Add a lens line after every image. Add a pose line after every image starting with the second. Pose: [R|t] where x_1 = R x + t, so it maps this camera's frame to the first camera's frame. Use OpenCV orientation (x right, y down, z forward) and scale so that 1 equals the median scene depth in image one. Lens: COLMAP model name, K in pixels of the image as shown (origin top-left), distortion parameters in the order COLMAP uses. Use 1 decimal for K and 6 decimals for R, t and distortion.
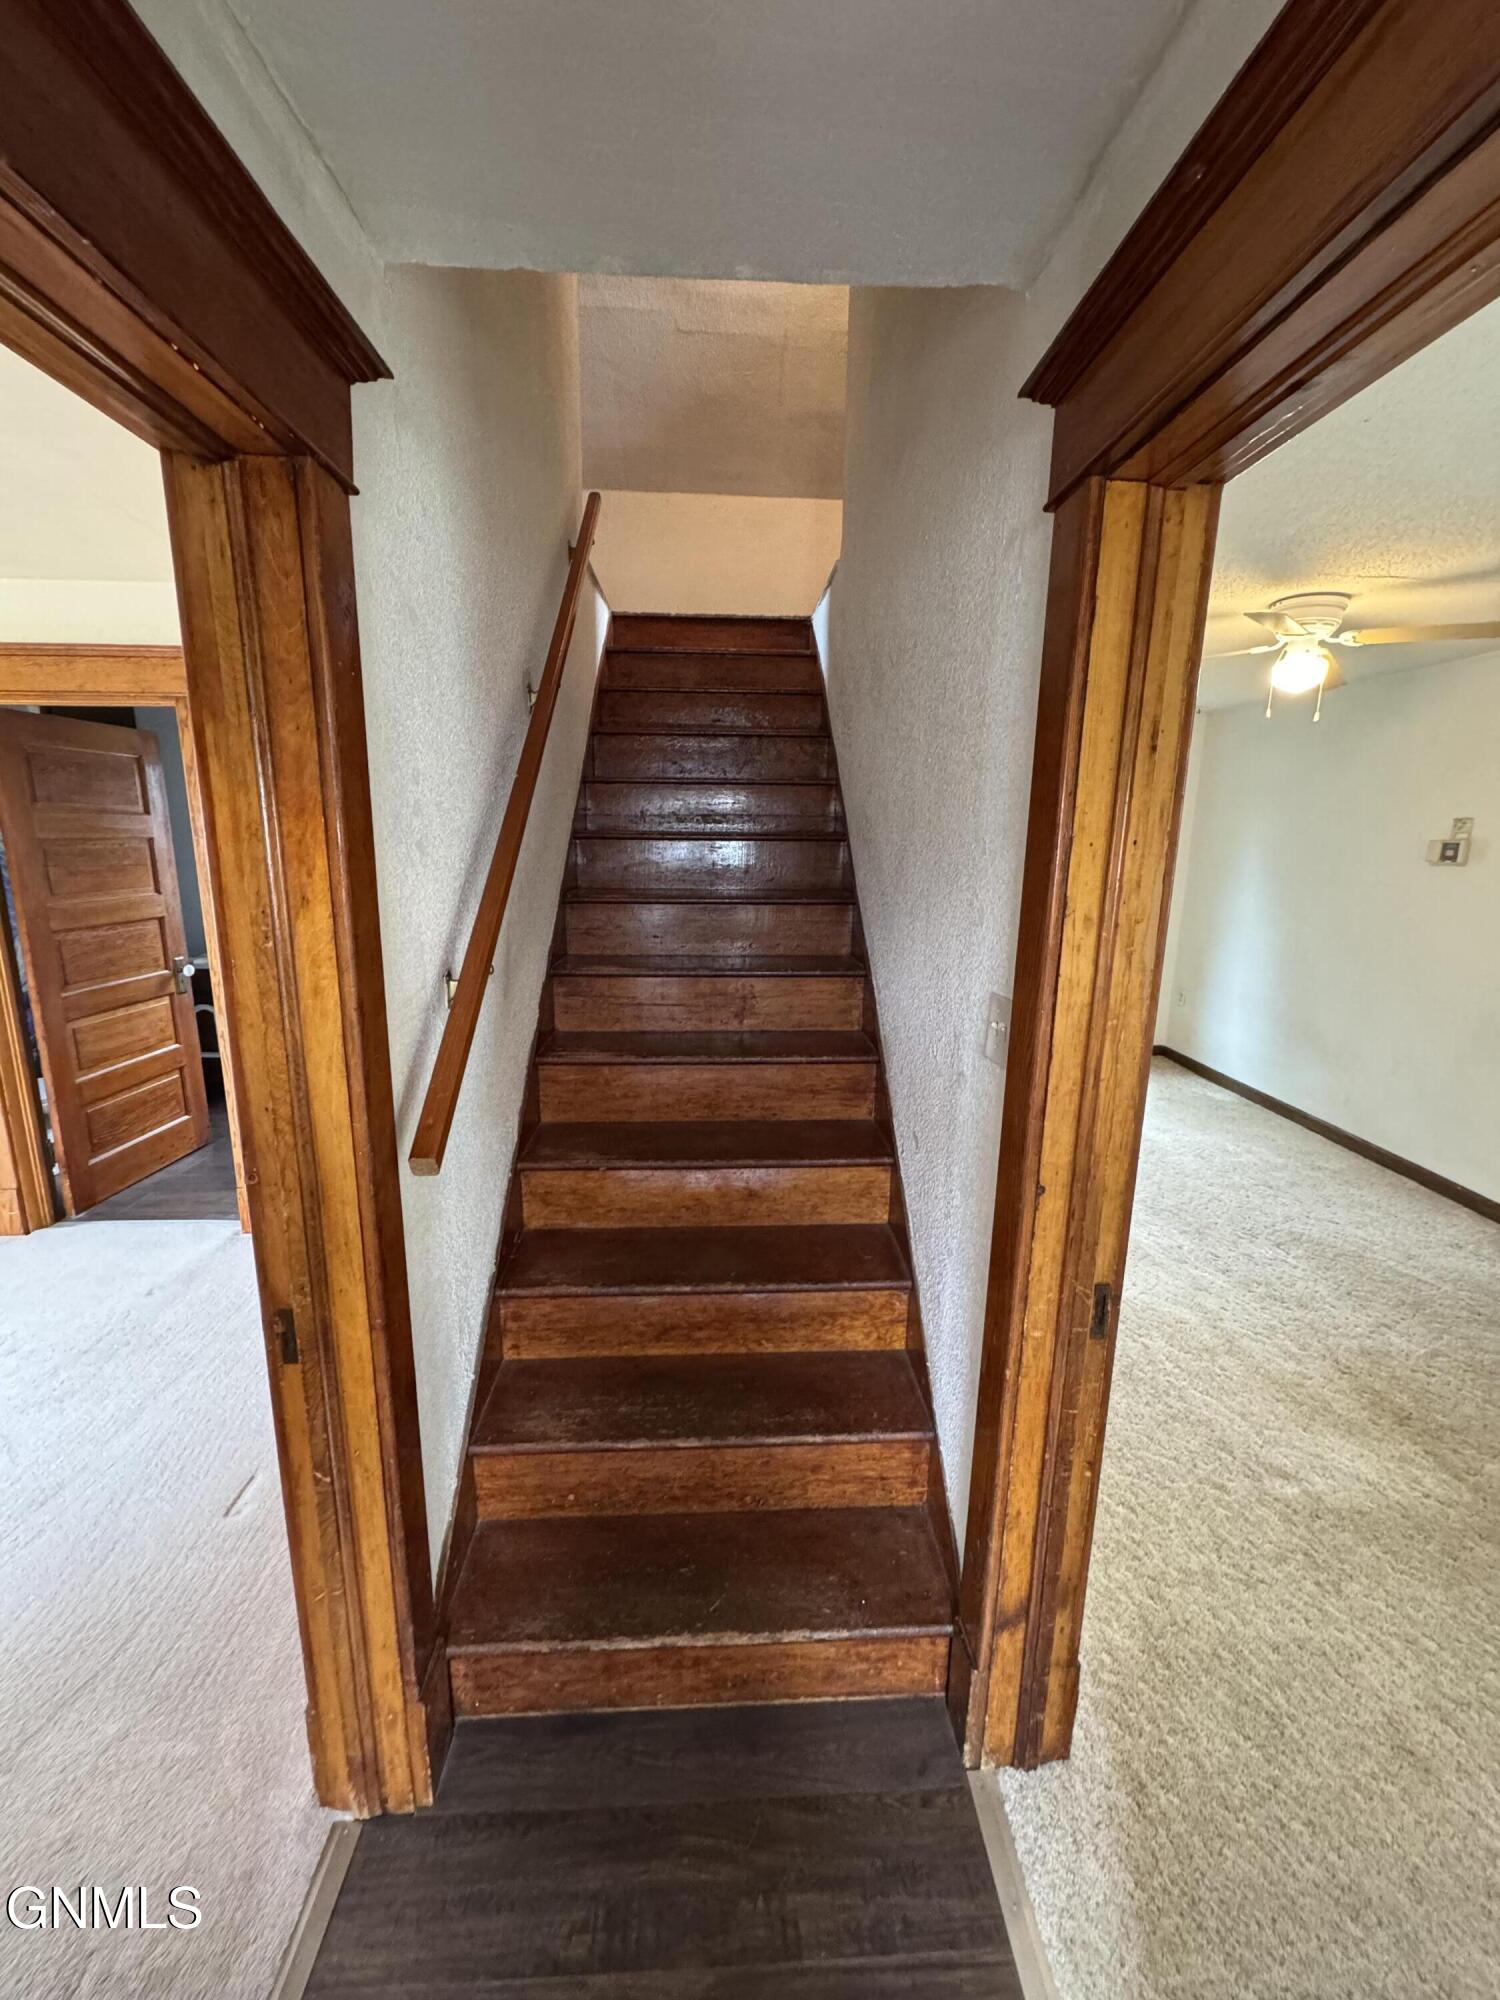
lens RADIAL K [[798.0, 0, 750.6], [0, 798.0, 995.6], [0, 0, 1]] dist [-0.000785, -0.000024]
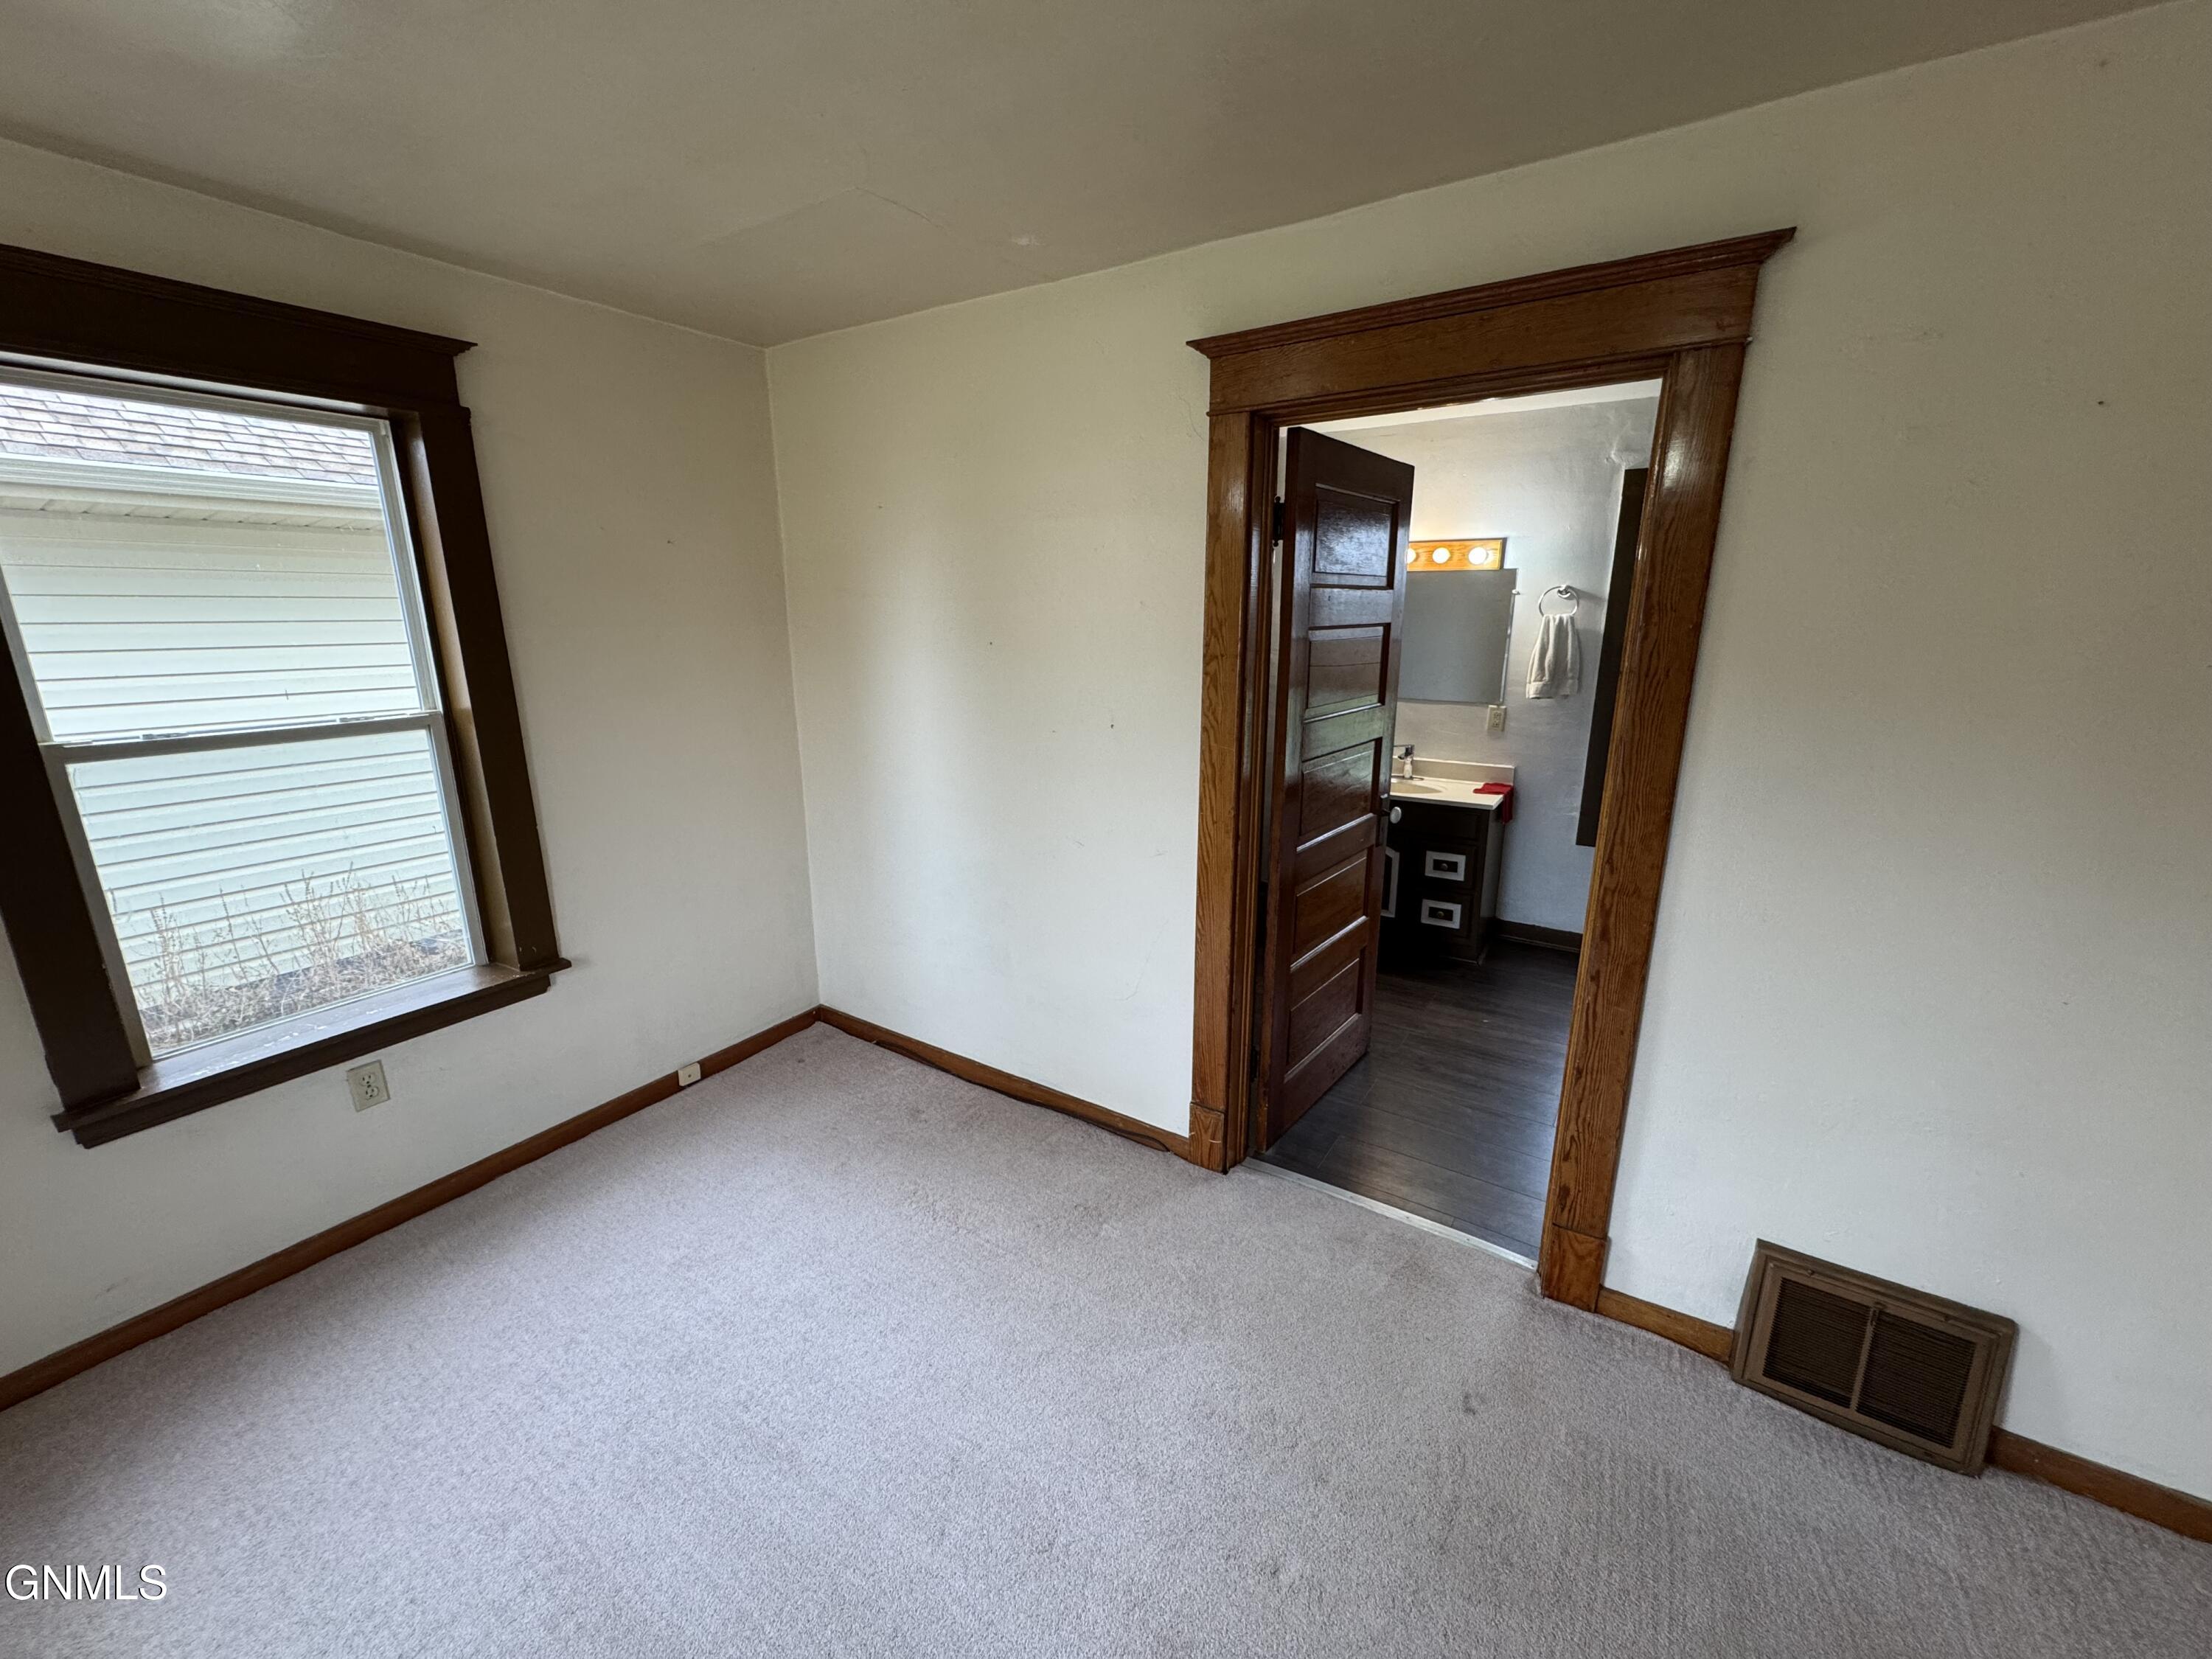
lens RADIAL K [[882.6, 0, 1101.5], [0, 882.6, 827.2], [0, 0, 1]] dist [-0.000785, -0.000024]
pose [[0.811903, 0.127534, -0.569691, -1.239854], [-0.106656, 0.991827, 0.070033, -0.123506], [0.573966, 0.003900, 0.818869, 0.587269]]
